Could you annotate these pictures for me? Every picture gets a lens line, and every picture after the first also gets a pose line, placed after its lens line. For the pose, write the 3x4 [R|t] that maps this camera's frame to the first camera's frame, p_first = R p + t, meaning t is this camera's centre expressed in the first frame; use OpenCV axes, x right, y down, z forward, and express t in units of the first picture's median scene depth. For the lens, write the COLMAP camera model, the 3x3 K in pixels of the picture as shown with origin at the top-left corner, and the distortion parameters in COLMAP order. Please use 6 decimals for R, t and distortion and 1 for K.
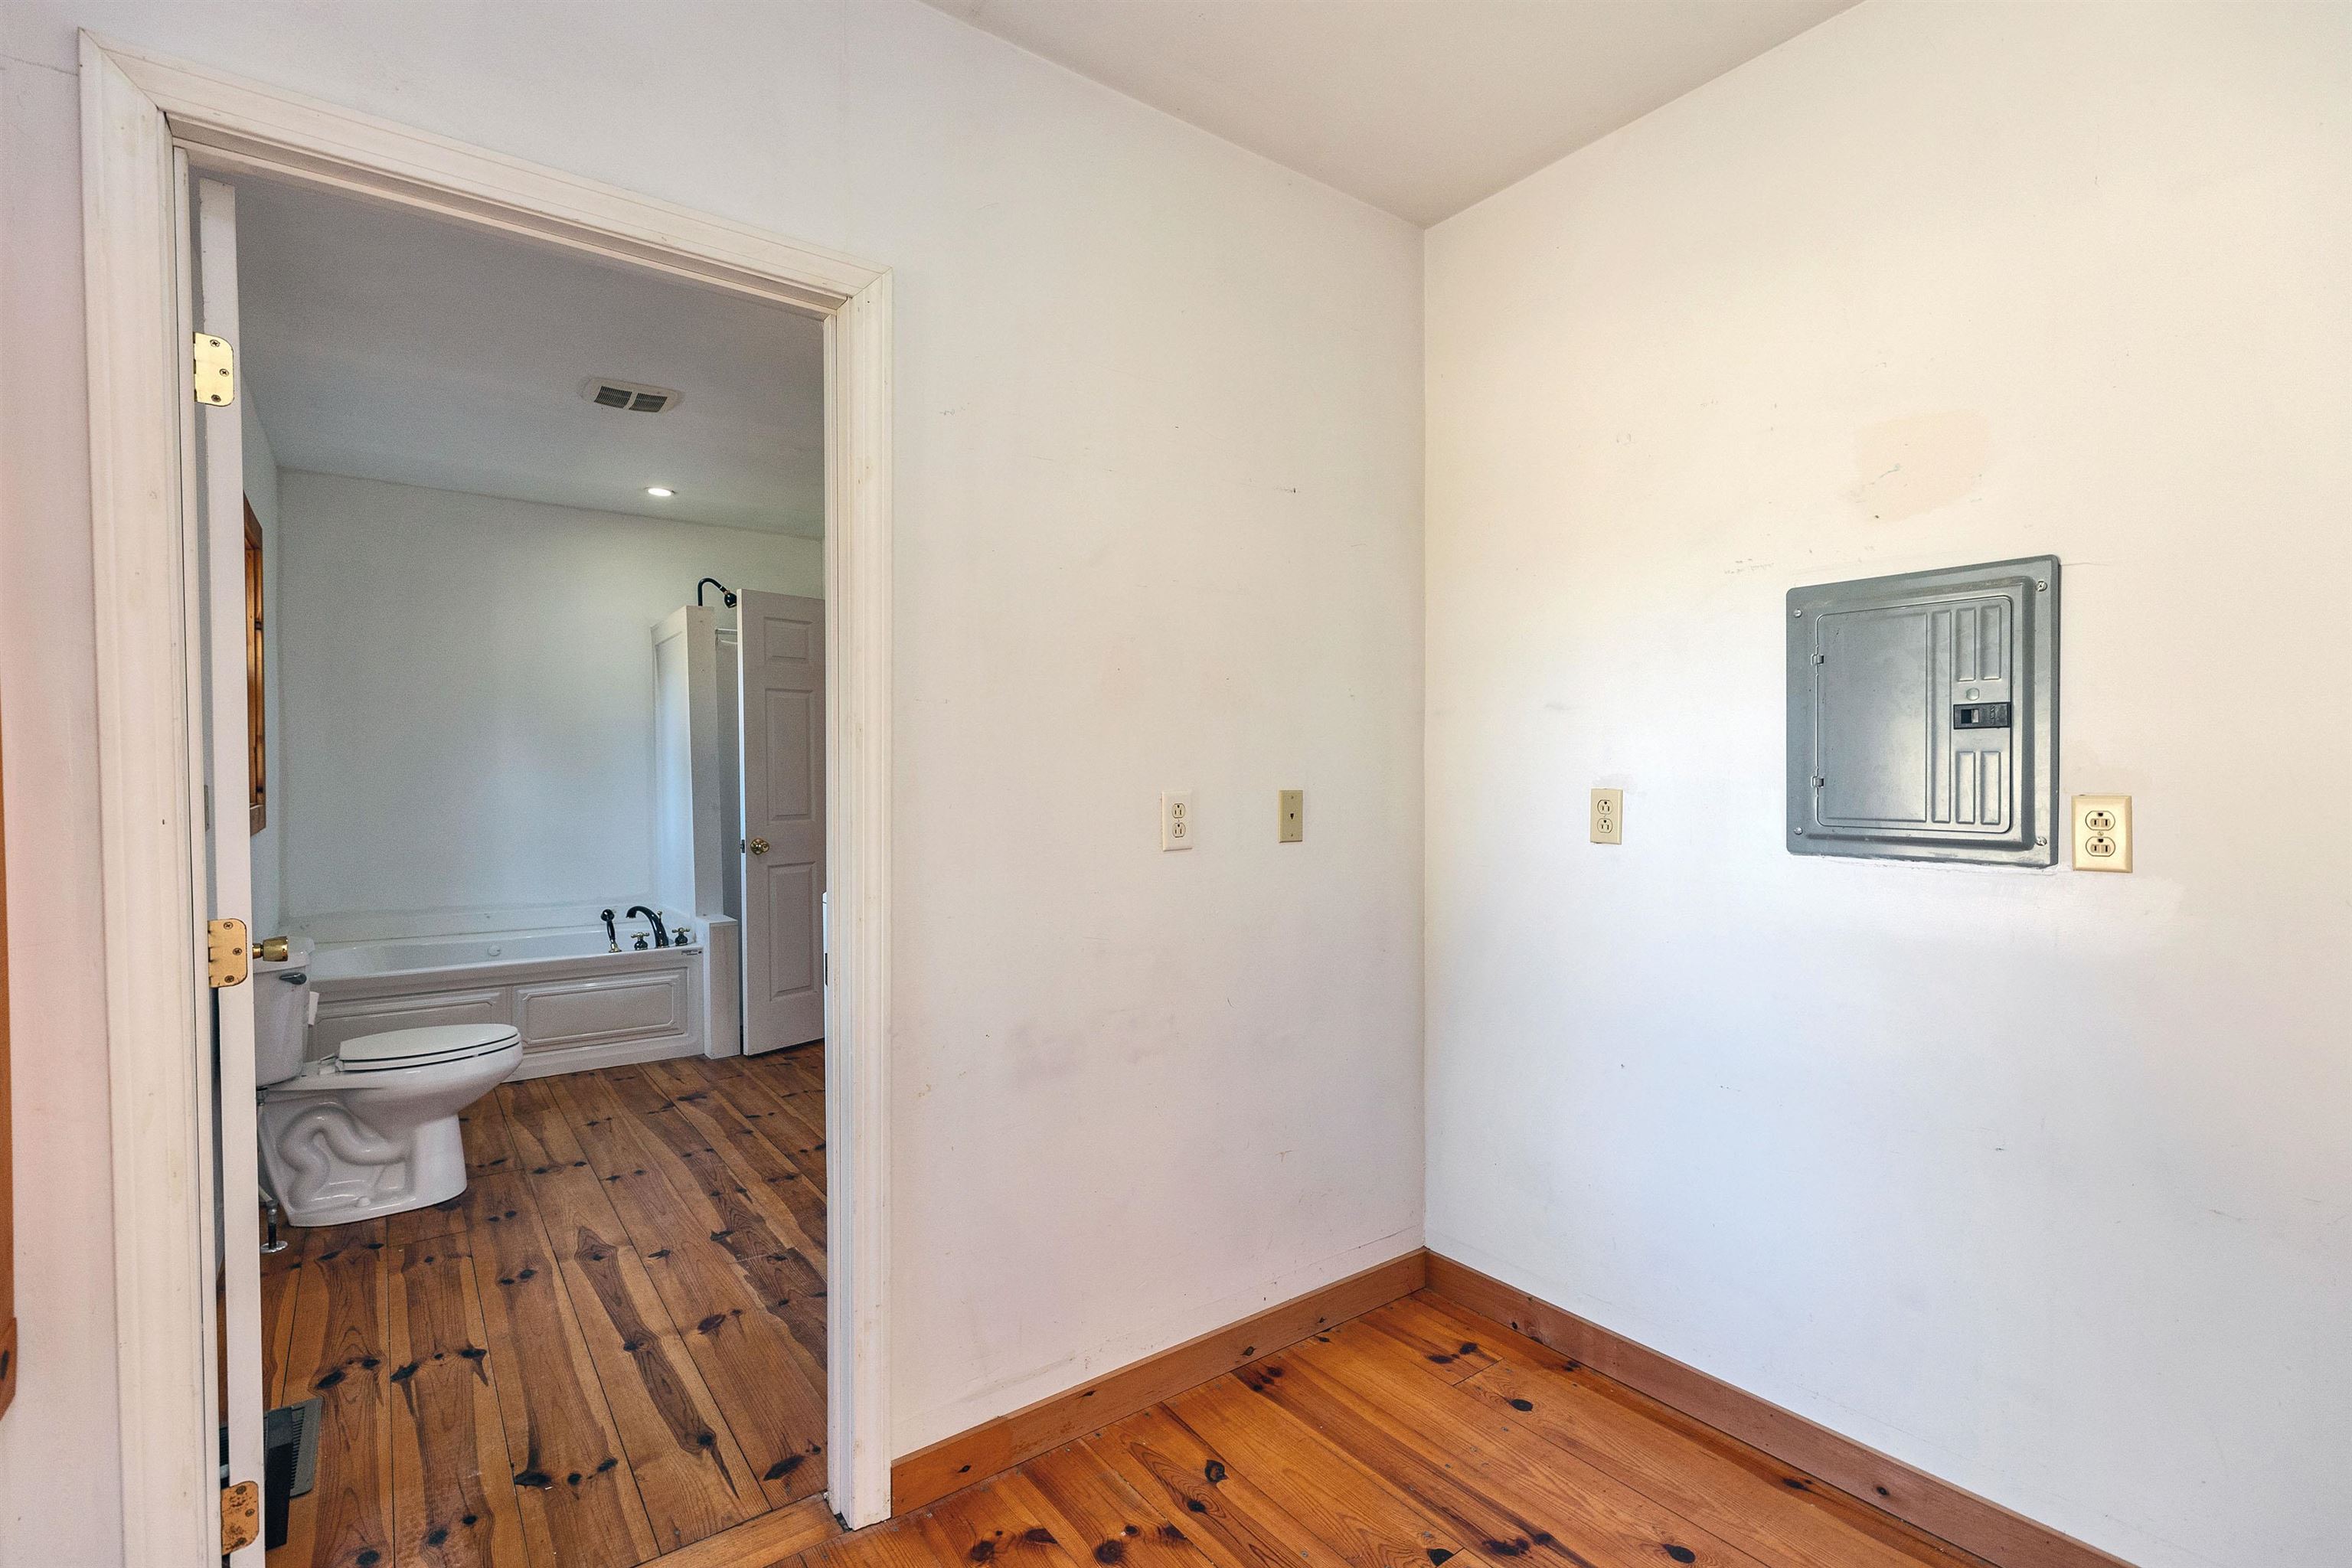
lens RADIAL K [[1066.4, 0, 1181.0], [0, 1066.4, 785.3], [0, 0, 1]] dist [0.002050, 0.000193]
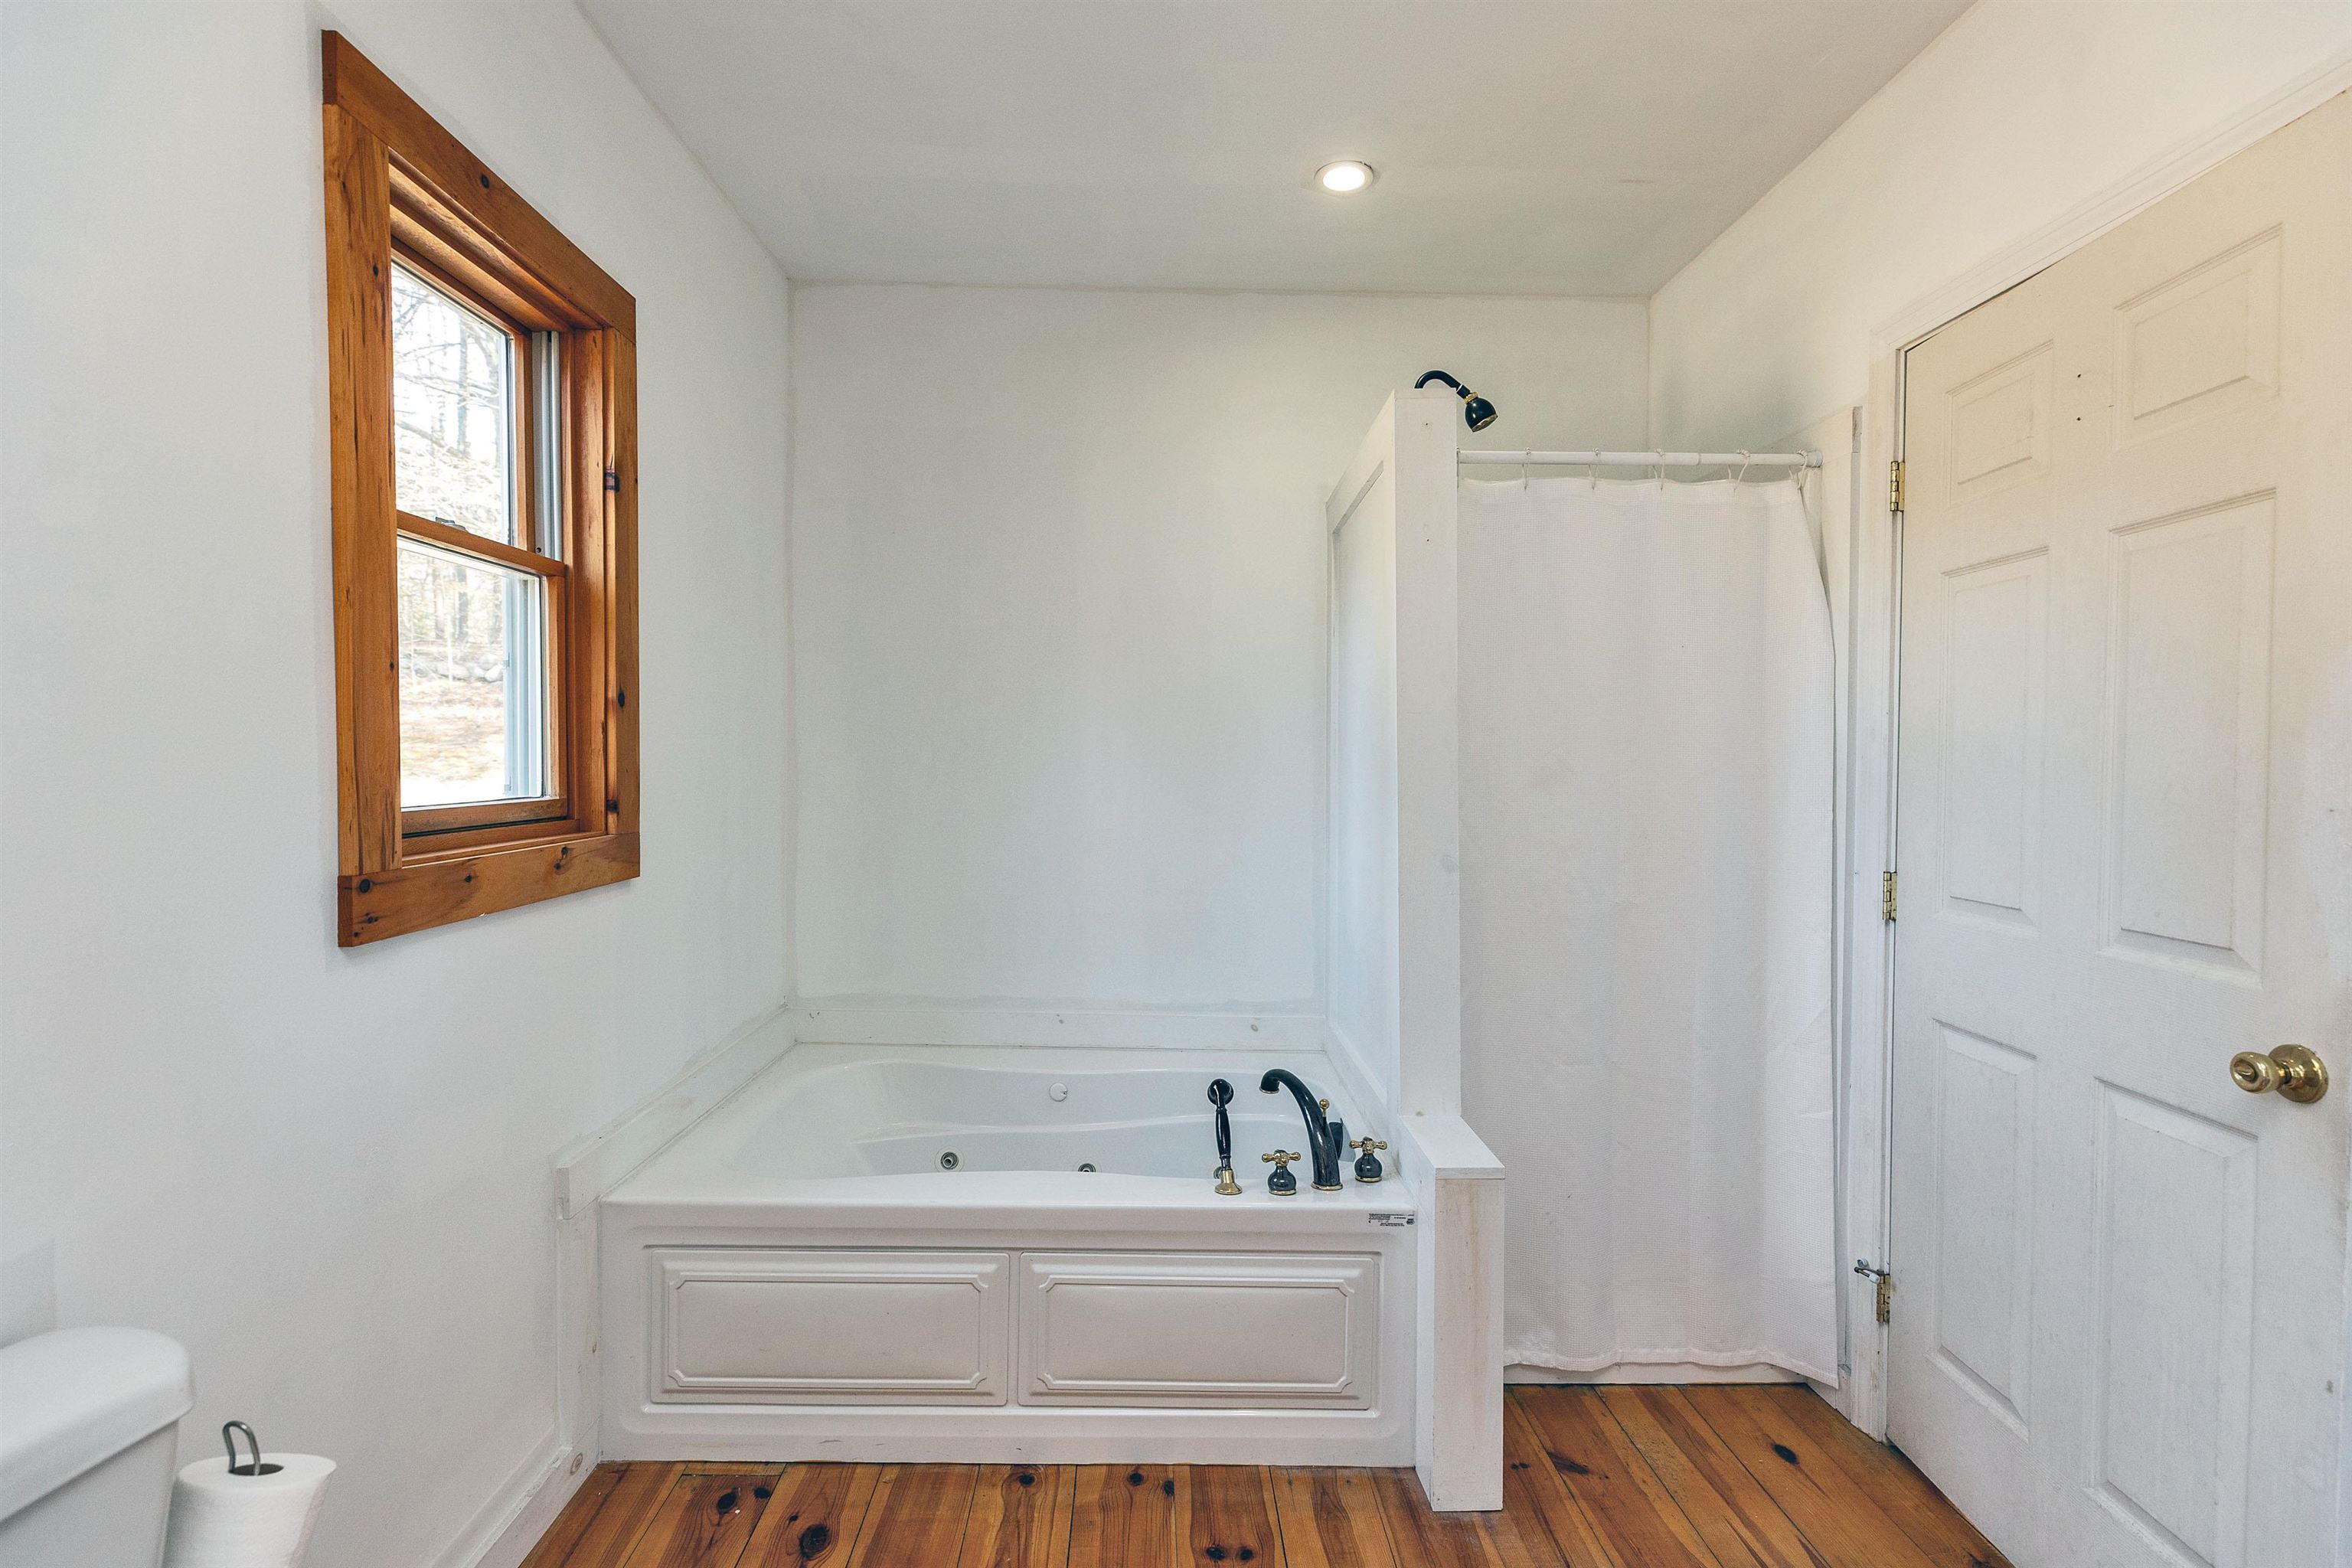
lens RADIAL K [[1066.4, 0, 1170.8], [0, 1066.4, 785.8], [0, 0, 1]] dist [0.002050, 0.000193]
pose [[0.814129, 0.019211, -0.580367, -0.295278], [-0.018465, 0.999804, 0.007192, -0.010438], [0.580391, 0.004861, 0.814324, 0.620834]]
